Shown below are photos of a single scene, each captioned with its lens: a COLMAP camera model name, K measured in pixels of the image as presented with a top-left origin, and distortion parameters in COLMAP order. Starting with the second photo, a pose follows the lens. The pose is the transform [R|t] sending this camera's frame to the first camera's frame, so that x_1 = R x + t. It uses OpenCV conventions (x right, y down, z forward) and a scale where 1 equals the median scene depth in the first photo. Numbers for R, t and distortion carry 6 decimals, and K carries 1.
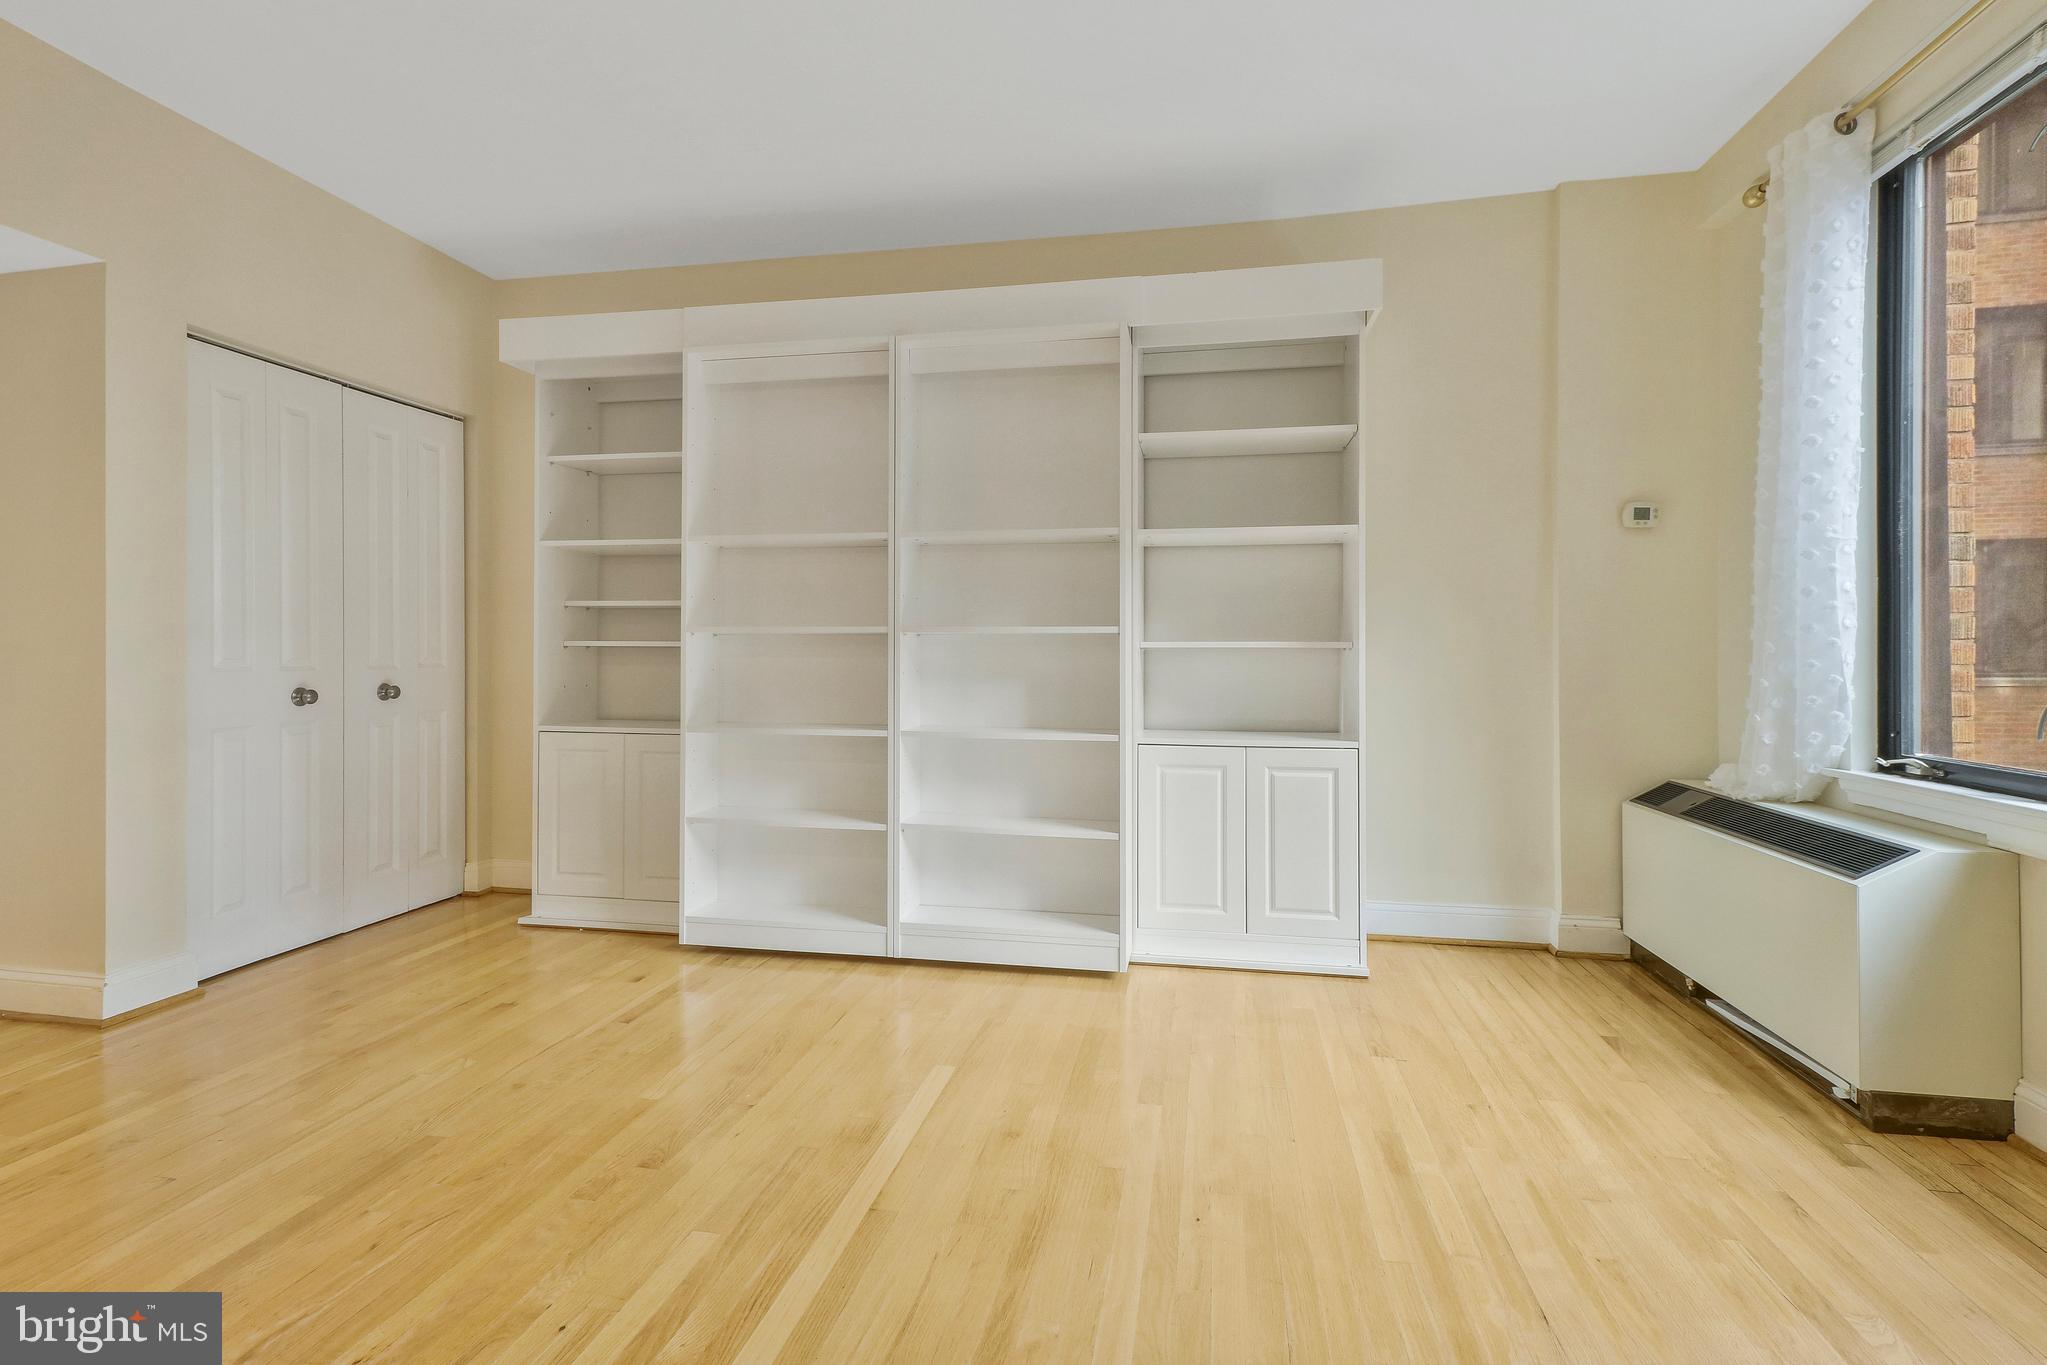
lens RADIAL K [[1004.0, 0, 1013.3], [0, 1004.0, 646.9], [0, 0, 1]] dist [-0.002117, -0.000664]
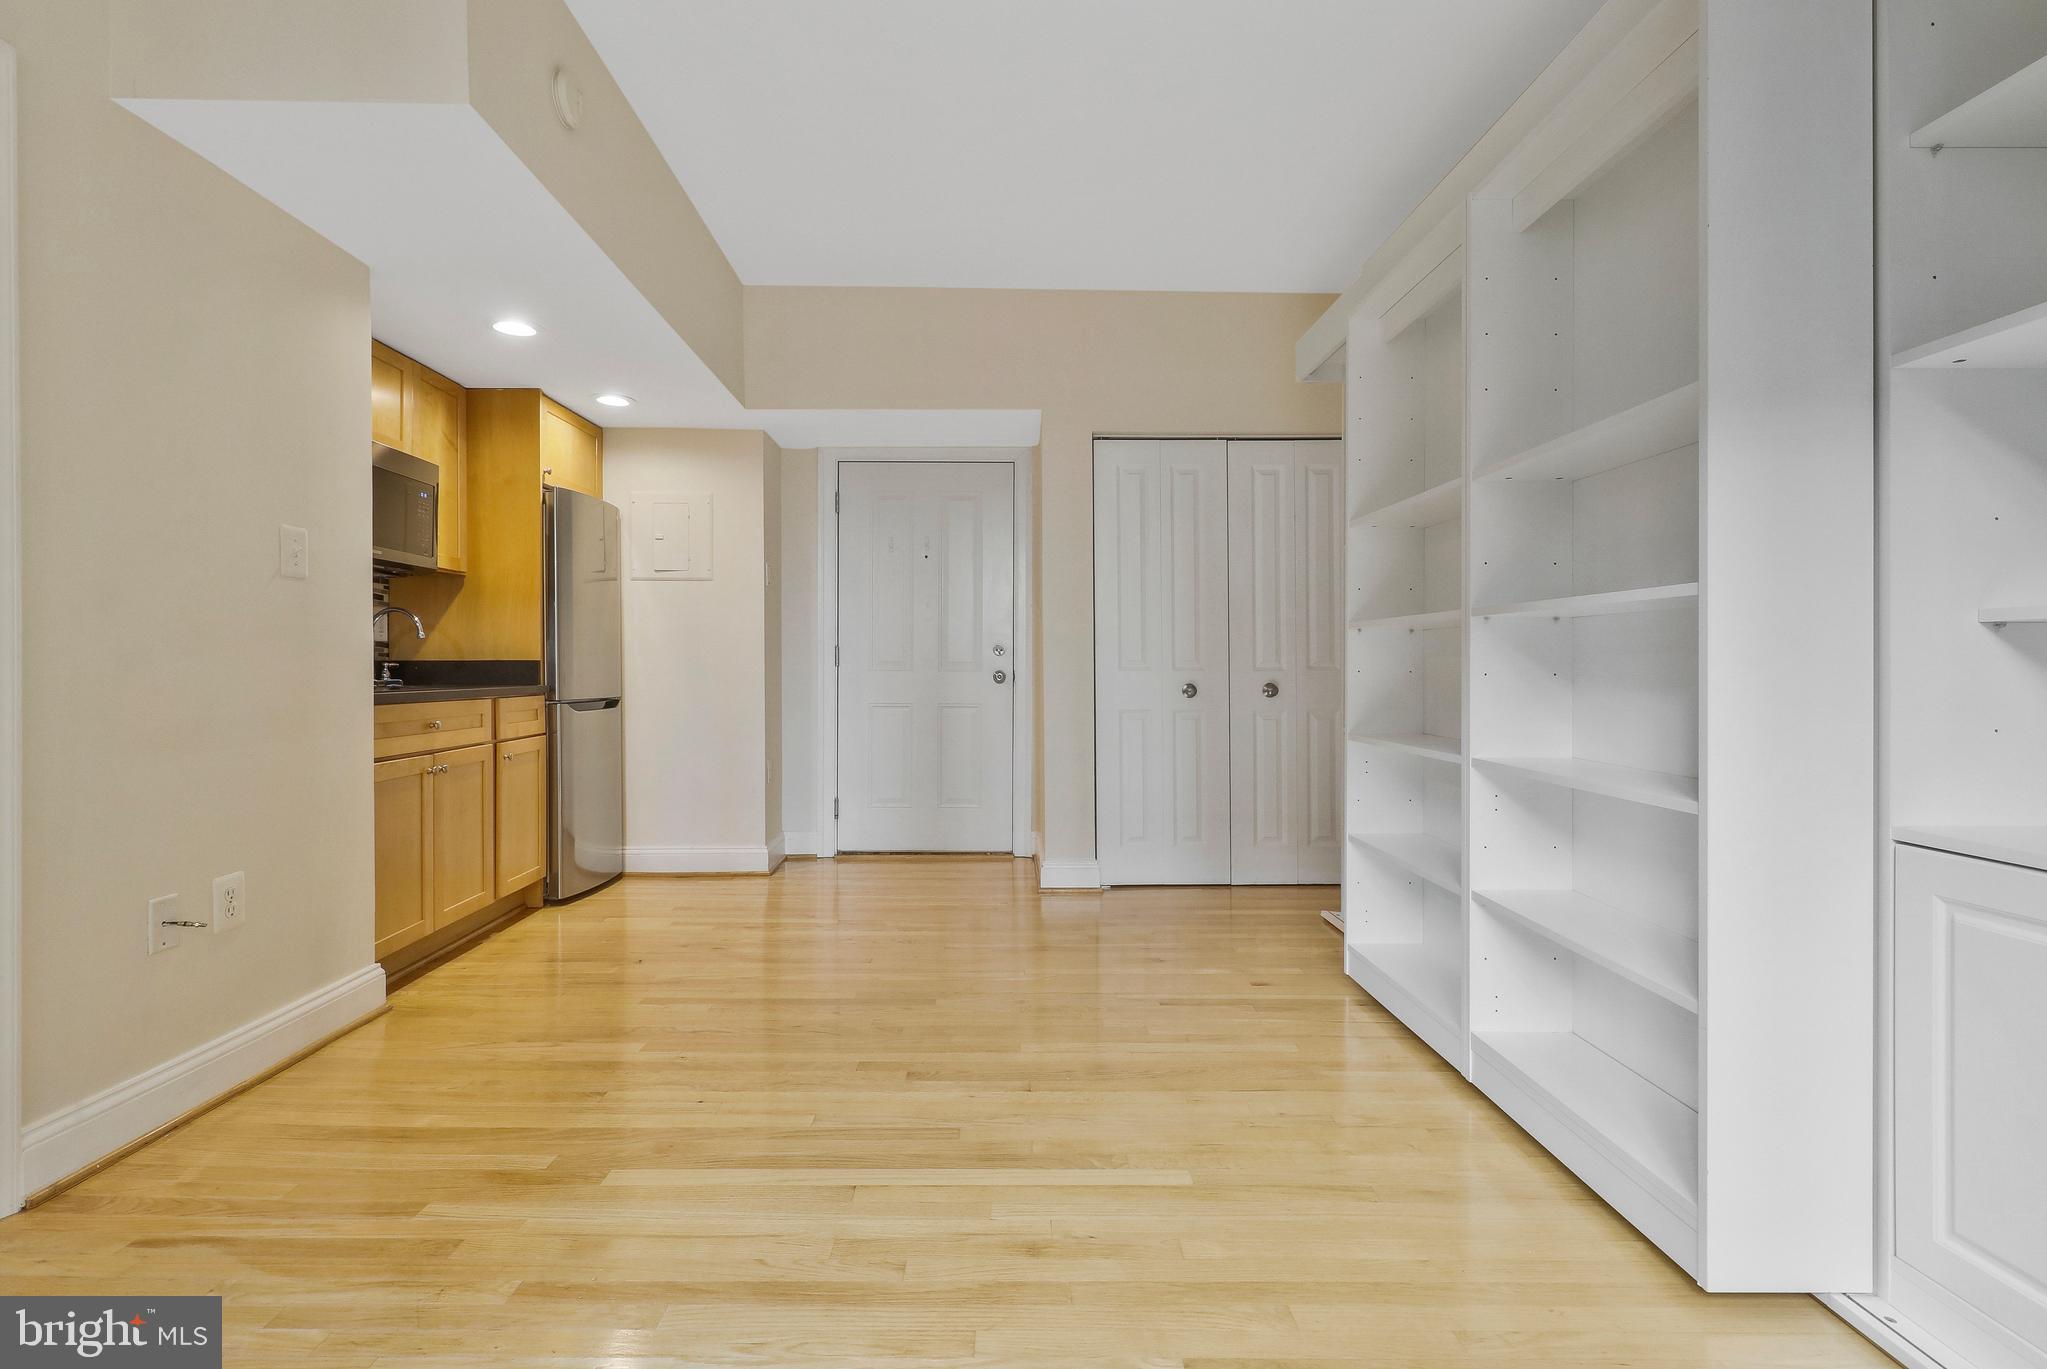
lens RADIAL K [[954.3, 0, 991.6], [0, 954.3, 665.0], [0, 0, 1]] dist [-0.000777, 0.000777]
pose [[0.188371, -0.001875, -0.982096, 0.476763], [0.003154, 0.999994, -0.001304, 0.018392], [0.982093, -0.002852, 0.188375, 0.543543]]
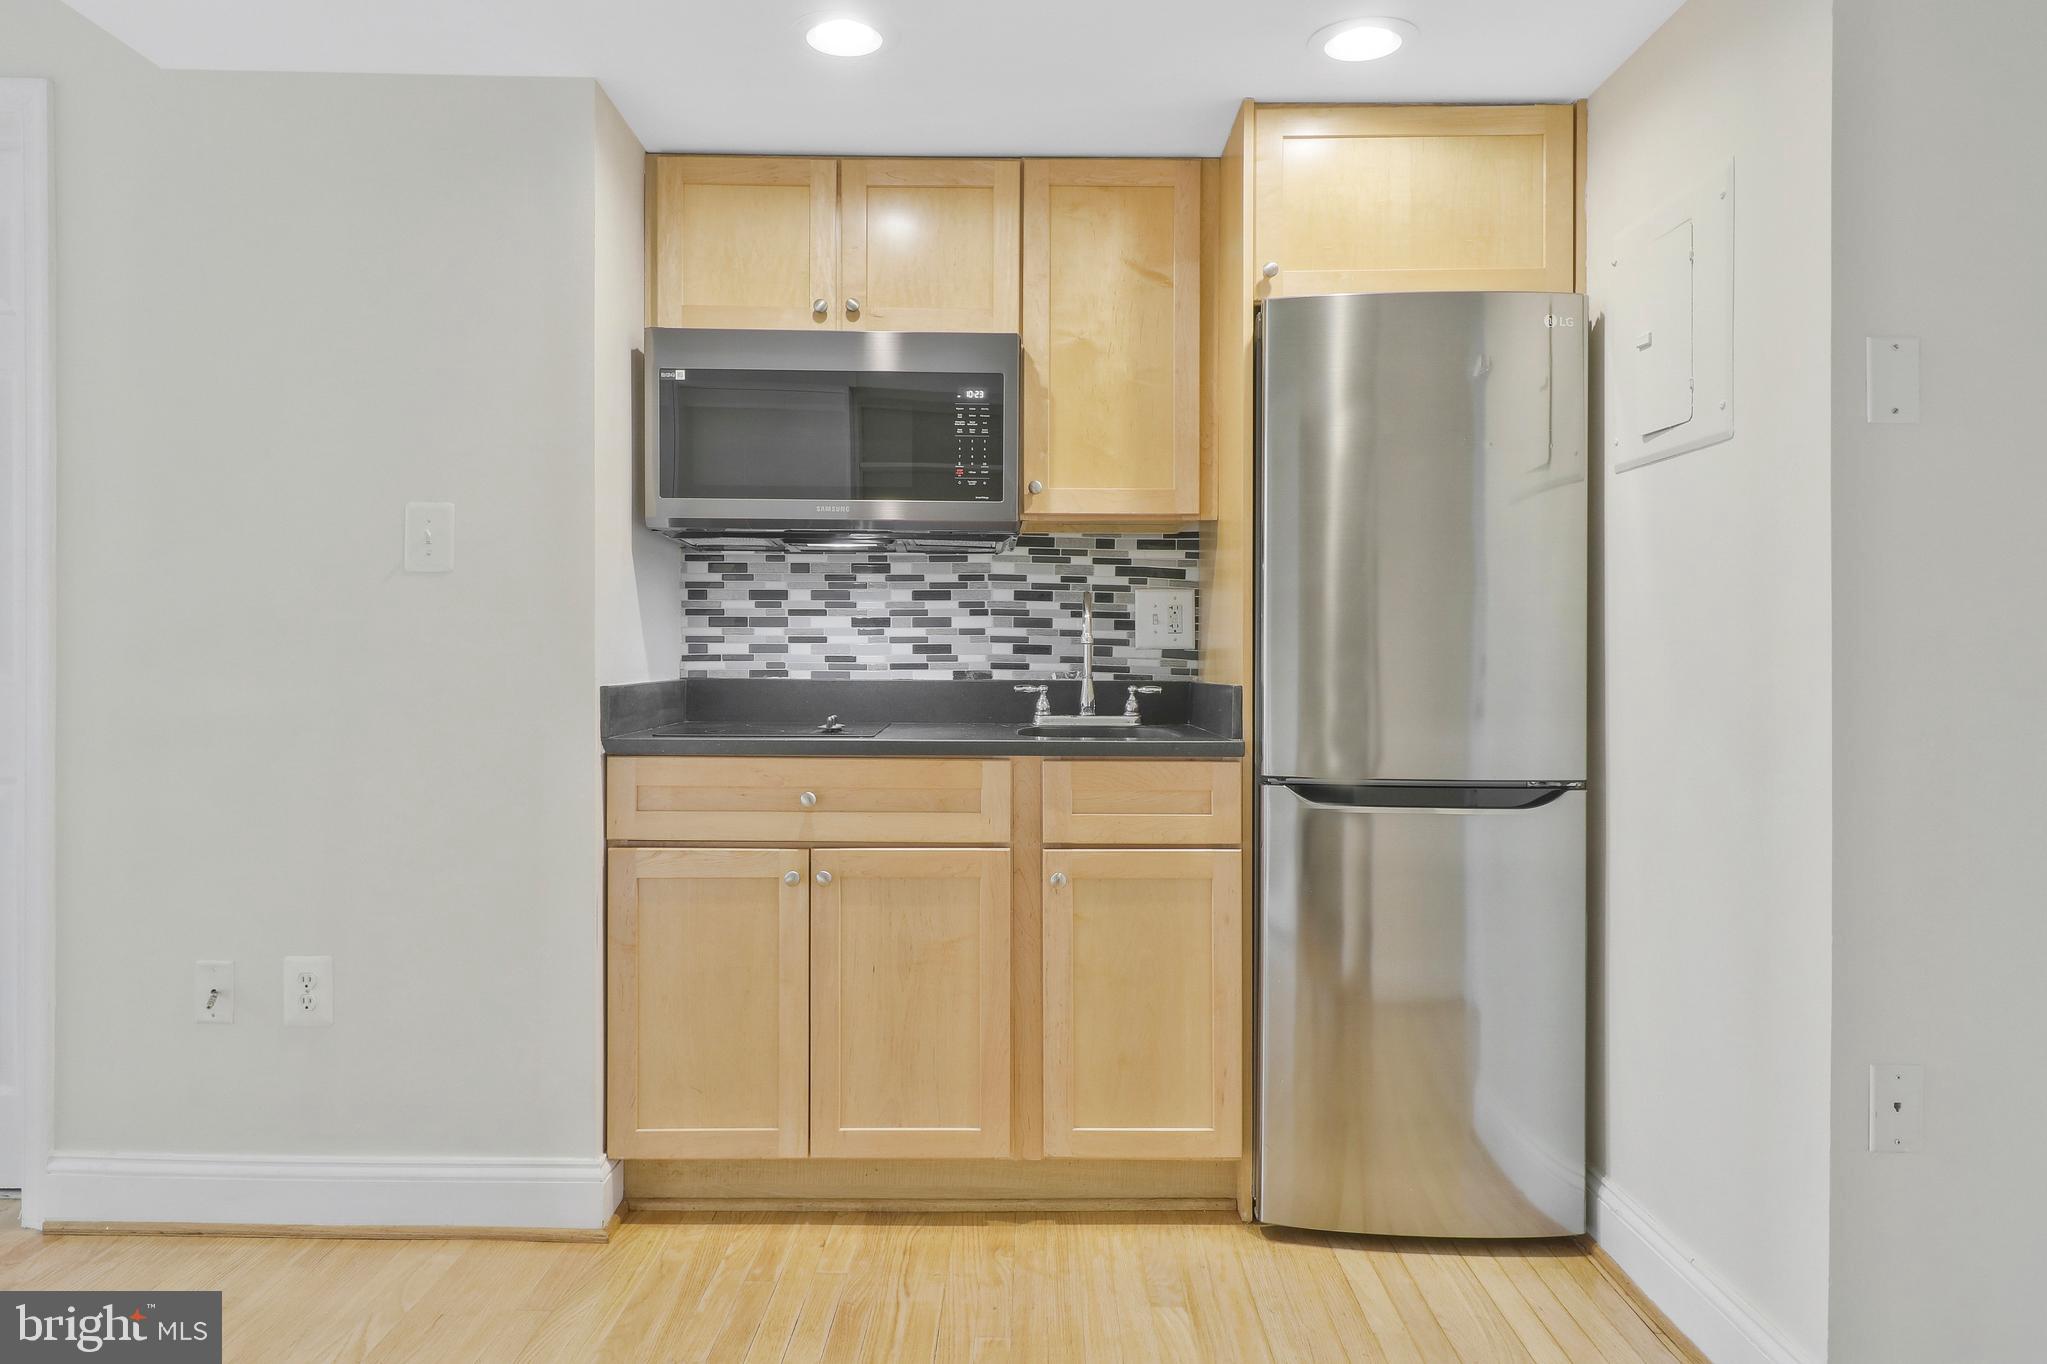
lens RADIAL K [[1336.4, 0, 1023.5], [0, 1336.4, 682.0], [0, 0, 1]] dist [0.000650, 0.001257]
pose [[-0.981638, -0.004871, -0.190693, -0.529490], [-0.007032, 0.999918, 0.010660, -0.000352], [0.190626, 0.011806, -0.981592, 0.946723]]
